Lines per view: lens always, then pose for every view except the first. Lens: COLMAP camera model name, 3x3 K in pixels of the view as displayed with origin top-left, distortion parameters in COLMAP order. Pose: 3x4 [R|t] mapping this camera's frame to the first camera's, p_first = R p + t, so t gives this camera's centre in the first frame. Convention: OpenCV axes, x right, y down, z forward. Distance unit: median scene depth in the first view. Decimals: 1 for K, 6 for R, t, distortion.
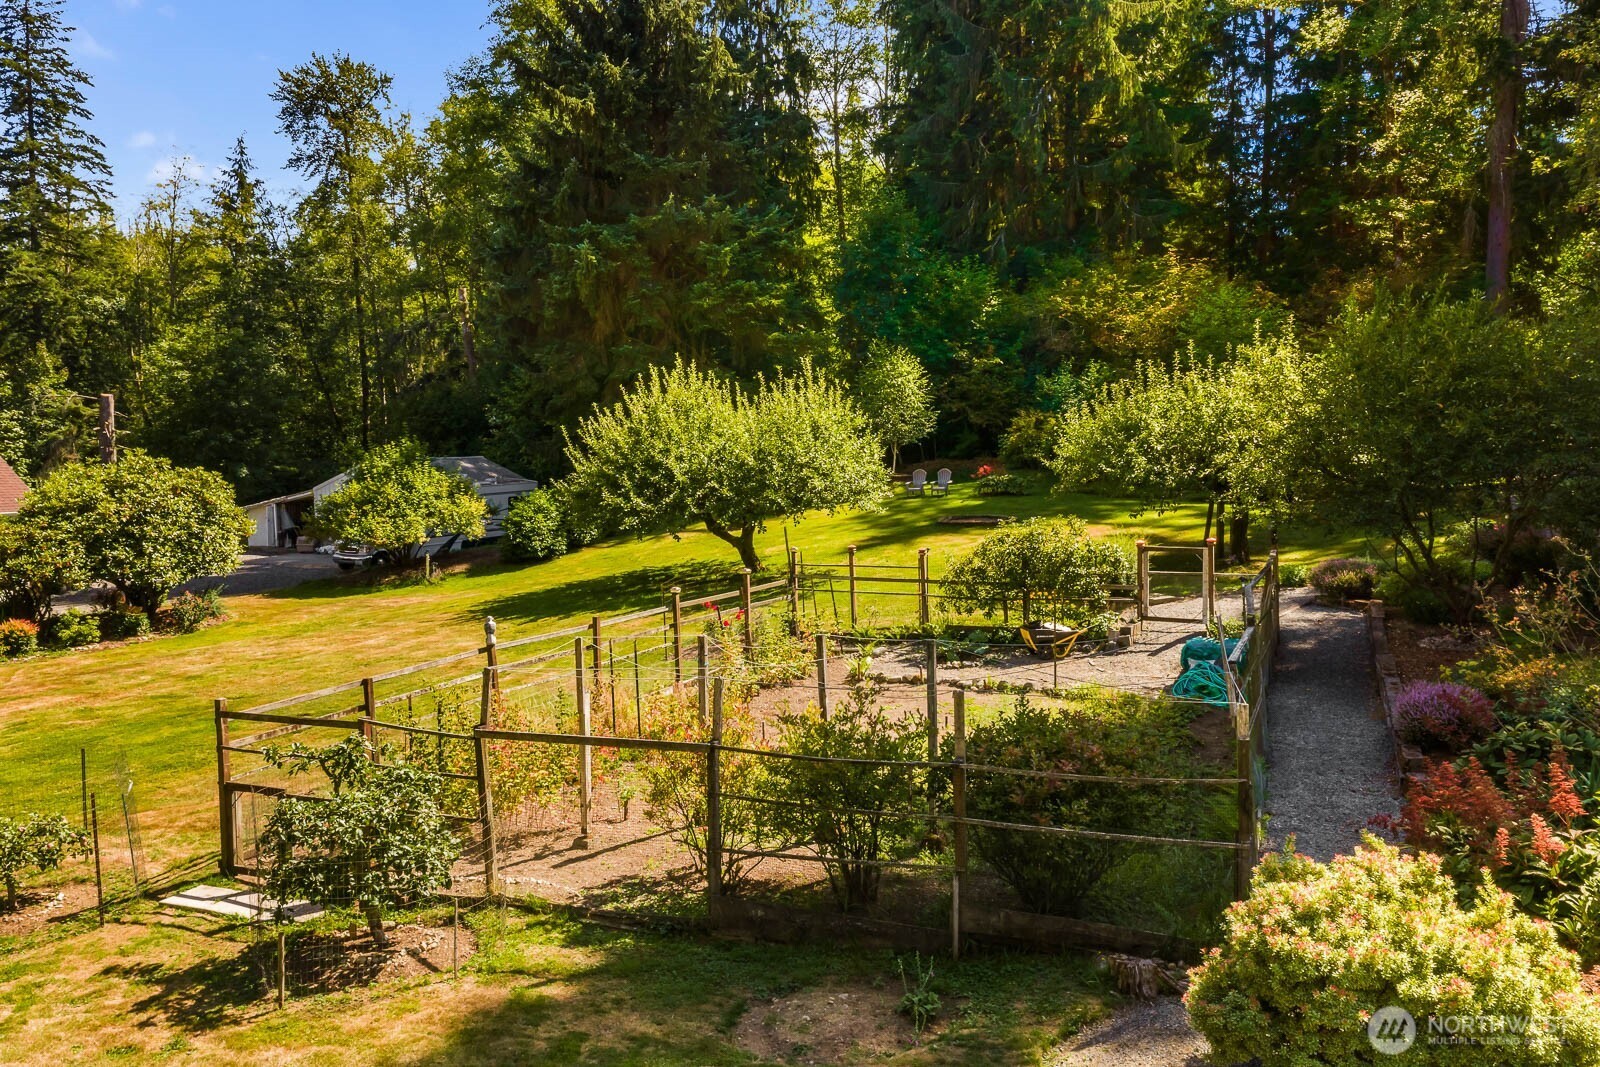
lens RADIAL K [[1312.1, 0, 806.5], [0, 1312.1, 532.0], [0, 0, 1]] dist [-0.004474, -0.000795]
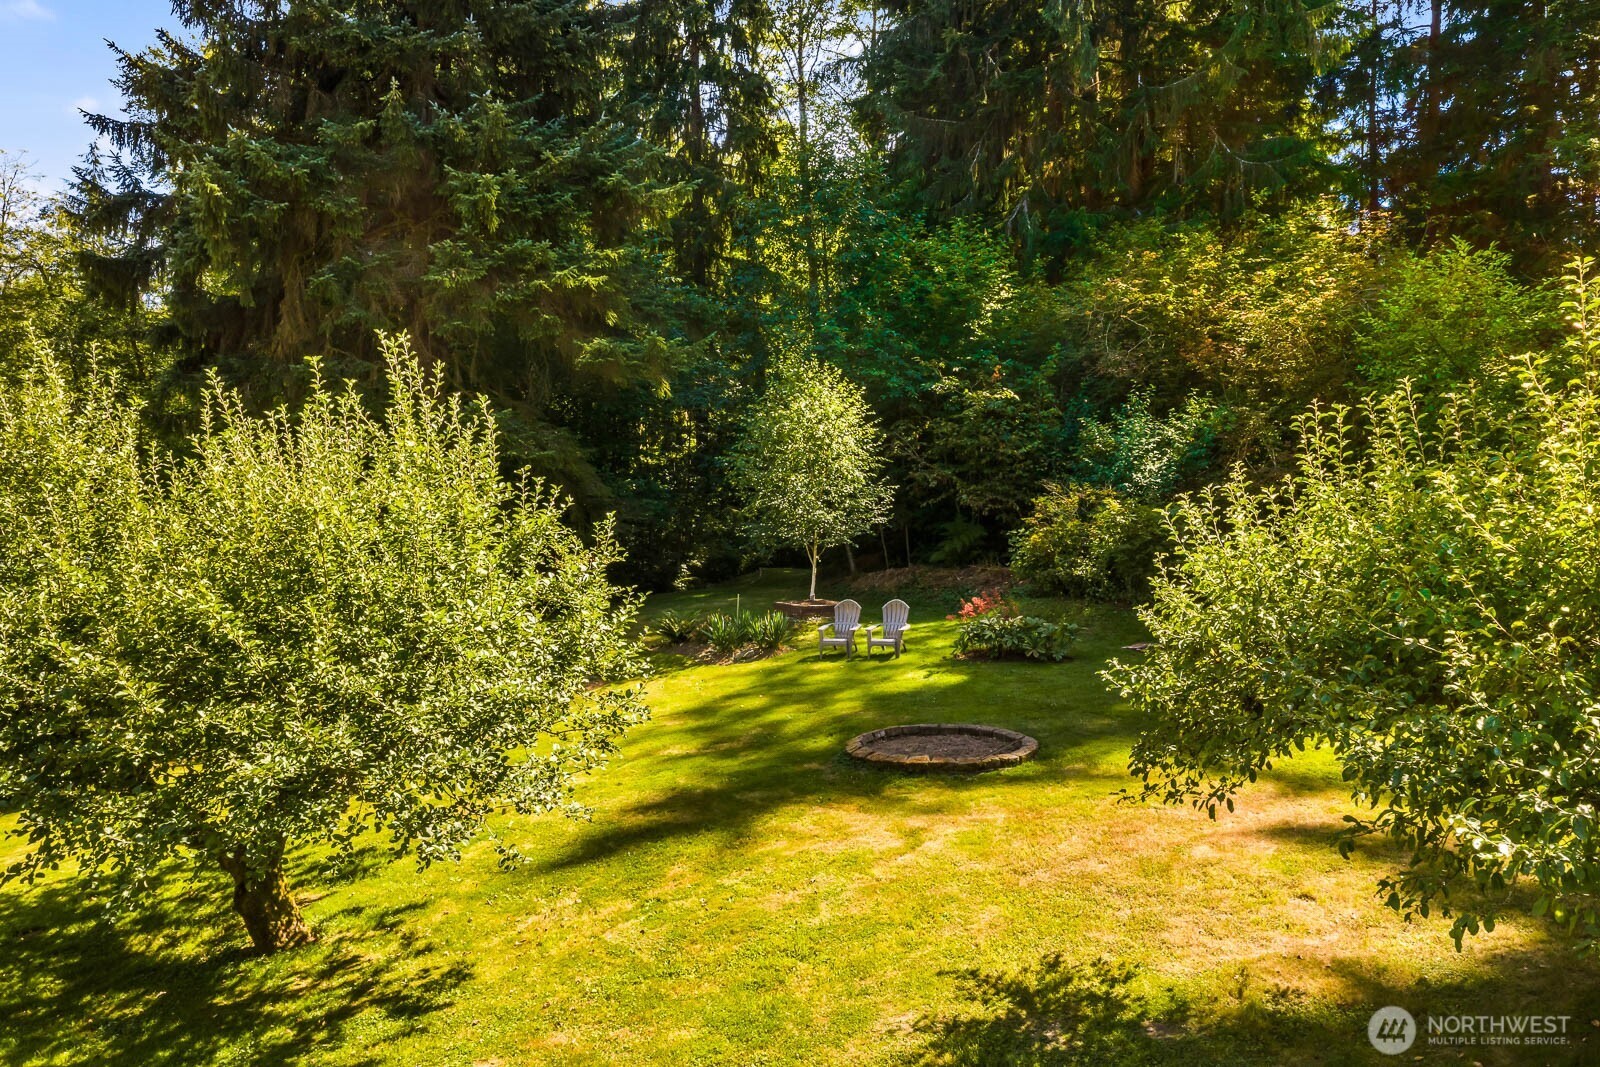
lens RADIAL K [[1312.1, 0, 794.3], [0, 1312.1, 536.1], [0, 0, 1]] dist [-0.004474, -0.000795]
pose [[0.999144, 0.006327, -0.040879, 0.078431], [-0.008342, 0.998748, -0.049317, -0.042818], [0.040516, 0.049616, 0.997946, 0.449783]]
